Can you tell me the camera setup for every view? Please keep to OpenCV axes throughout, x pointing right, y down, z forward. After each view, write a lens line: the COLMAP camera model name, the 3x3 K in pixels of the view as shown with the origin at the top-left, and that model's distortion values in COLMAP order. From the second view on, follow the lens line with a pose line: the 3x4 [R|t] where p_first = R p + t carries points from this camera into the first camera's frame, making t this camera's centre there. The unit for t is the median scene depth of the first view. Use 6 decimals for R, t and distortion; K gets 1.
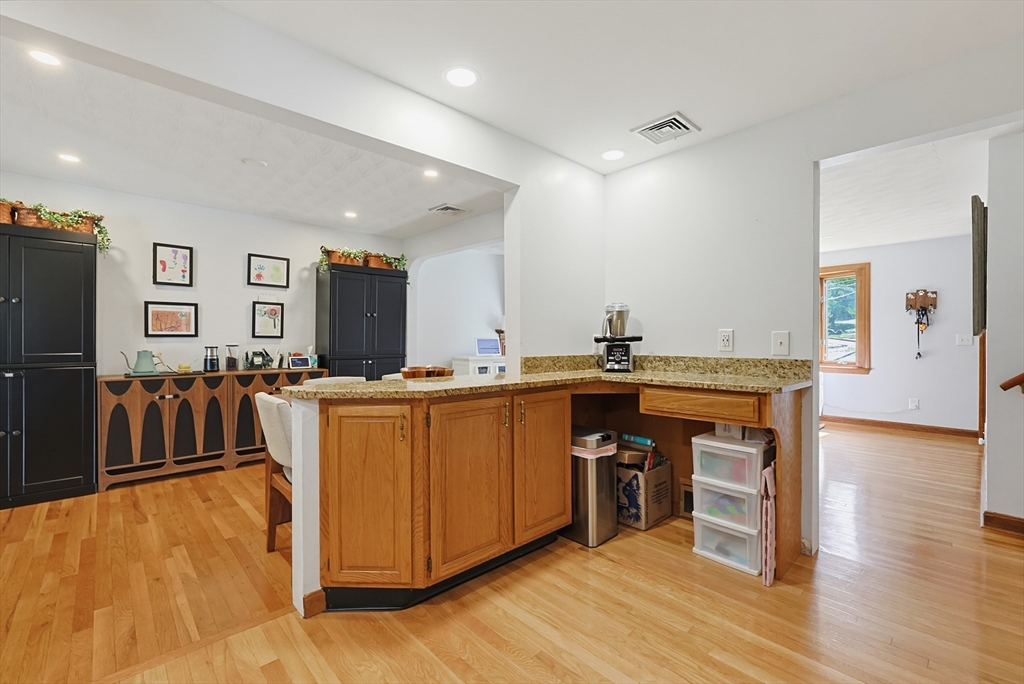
lens RADIAL K [[437.0, 0, 512.5], [0, 437.0, 340.8], [0, 0, 1]] dist [-0.000568, 0.000660]
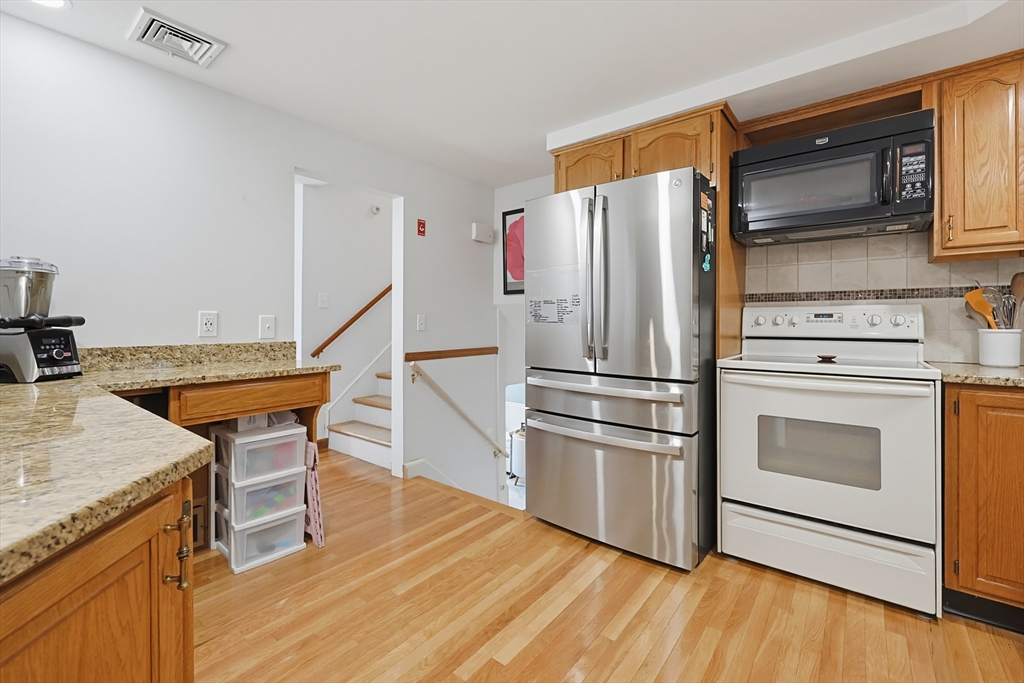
lens RADIAL K [[437.0, 0, 520.4], [0, 437.0, 321.8], [0, 0, 1]] dist [-0.000568, 0.000660]
pose [[-0.162143, 0.003978, 0.986759, -0.415991], [-0.000999, 0.999991, -0.004195, -0.002597], [-0.986767, -0.001666, -0.162138, 0.480148]]
